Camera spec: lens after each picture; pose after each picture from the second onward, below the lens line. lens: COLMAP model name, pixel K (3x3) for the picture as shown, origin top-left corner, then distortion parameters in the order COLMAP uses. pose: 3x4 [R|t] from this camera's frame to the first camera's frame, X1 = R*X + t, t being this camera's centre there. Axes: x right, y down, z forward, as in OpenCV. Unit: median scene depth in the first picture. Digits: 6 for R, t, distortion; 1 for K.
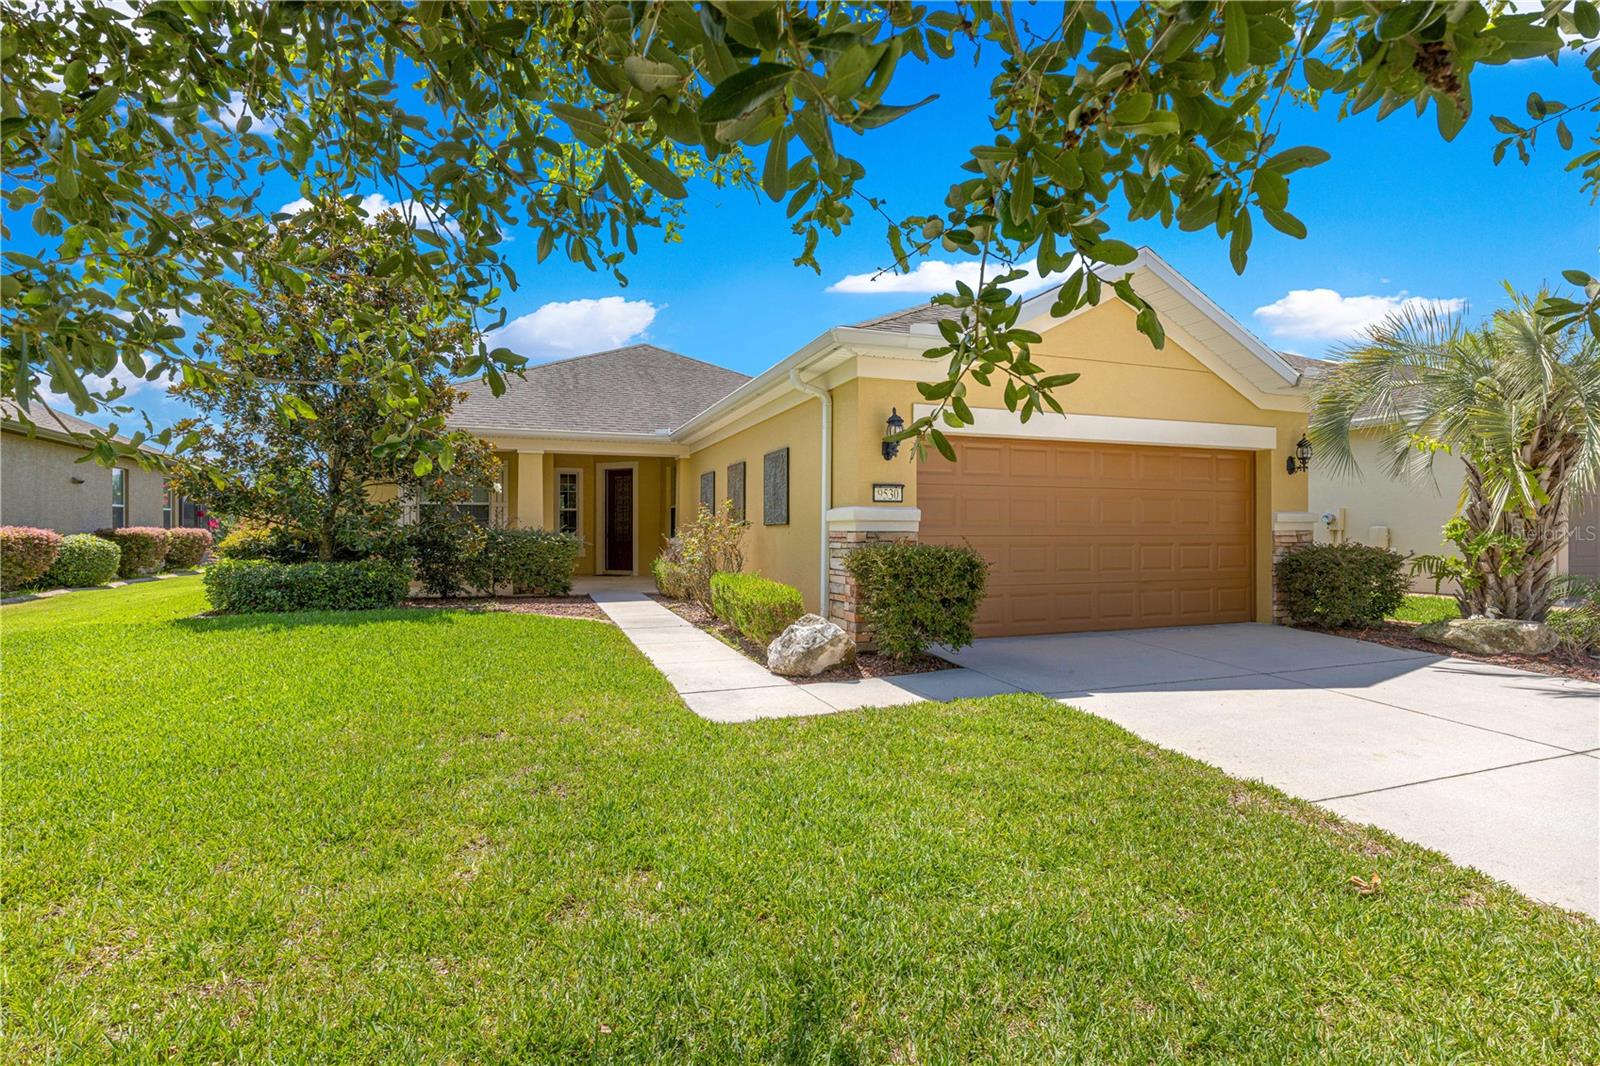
lens RADIAL K [[776.8, 0, 803.2], [0, 776.8, 525.5], [0, 0, 1]] dist [0.001841, 0.000145]
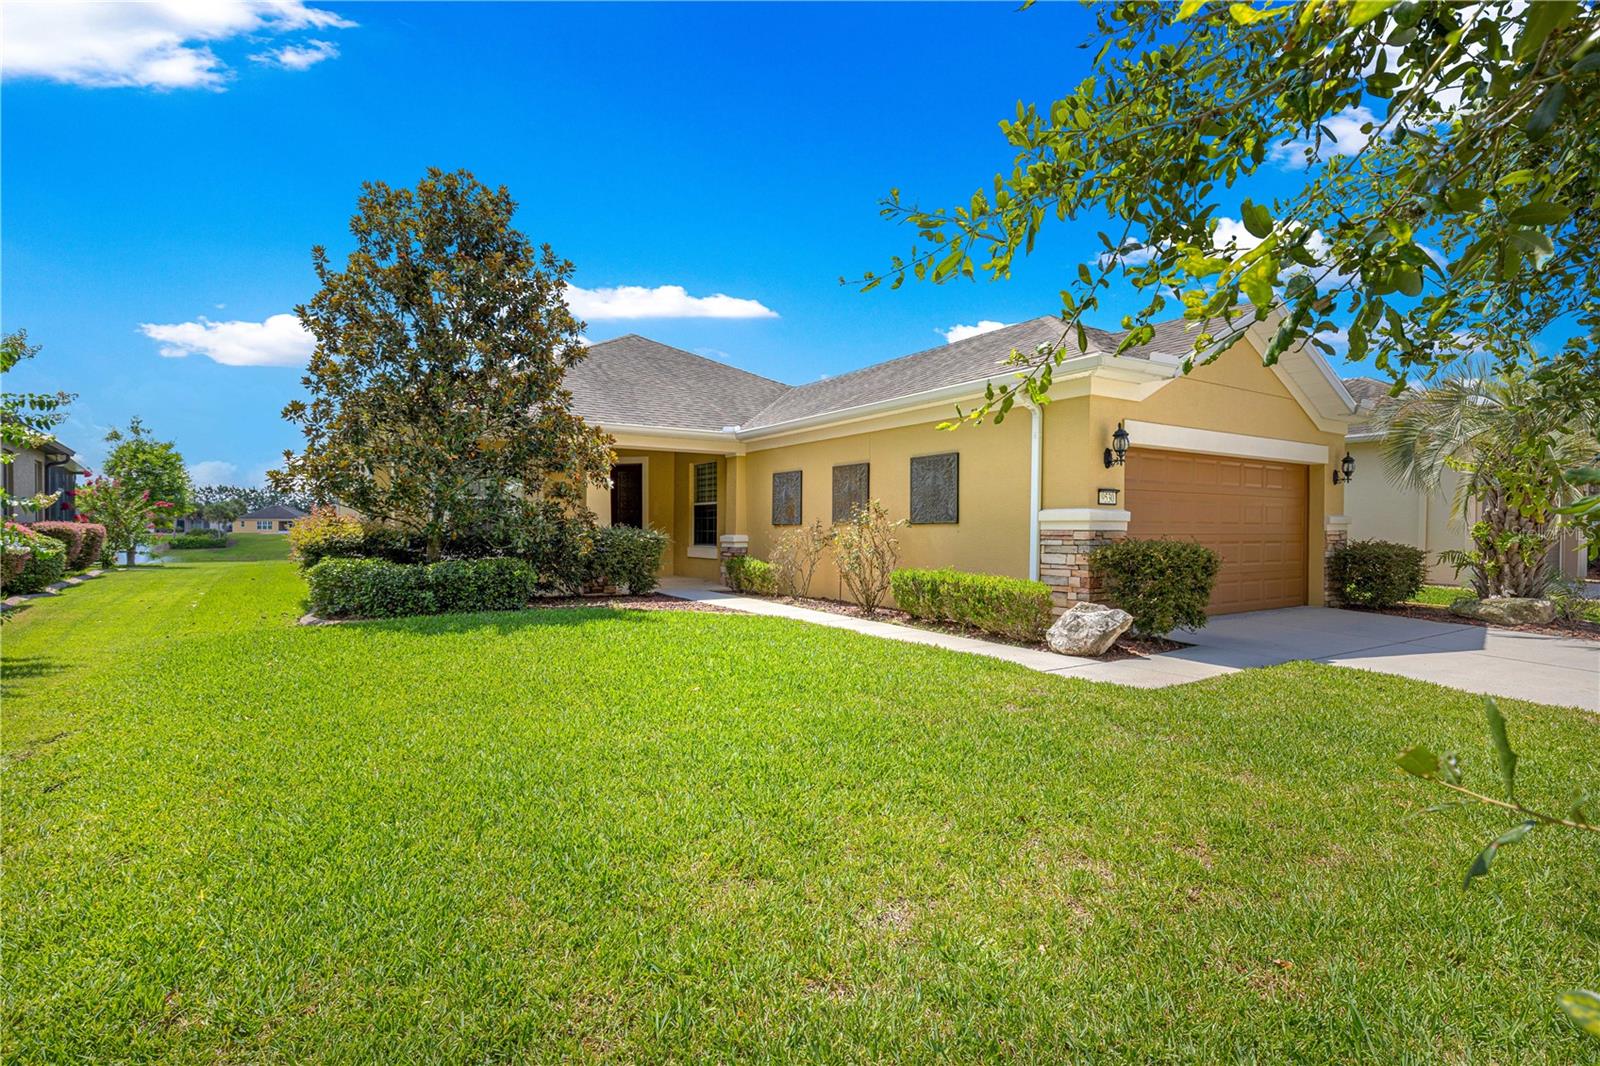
lens RADIAL K [[795.1, 0, 800.0], [0, 795.1, 539.2], [0, 0, 1]] dist [0.001529, 0.000590]
pose [[0.974160, 0.000574, 0.225858, -0.510460], [-0.005052, 0.999802, 0.019247, 0.000369], [-0.225802, -0.019891, 0.973970, -0.035521]]
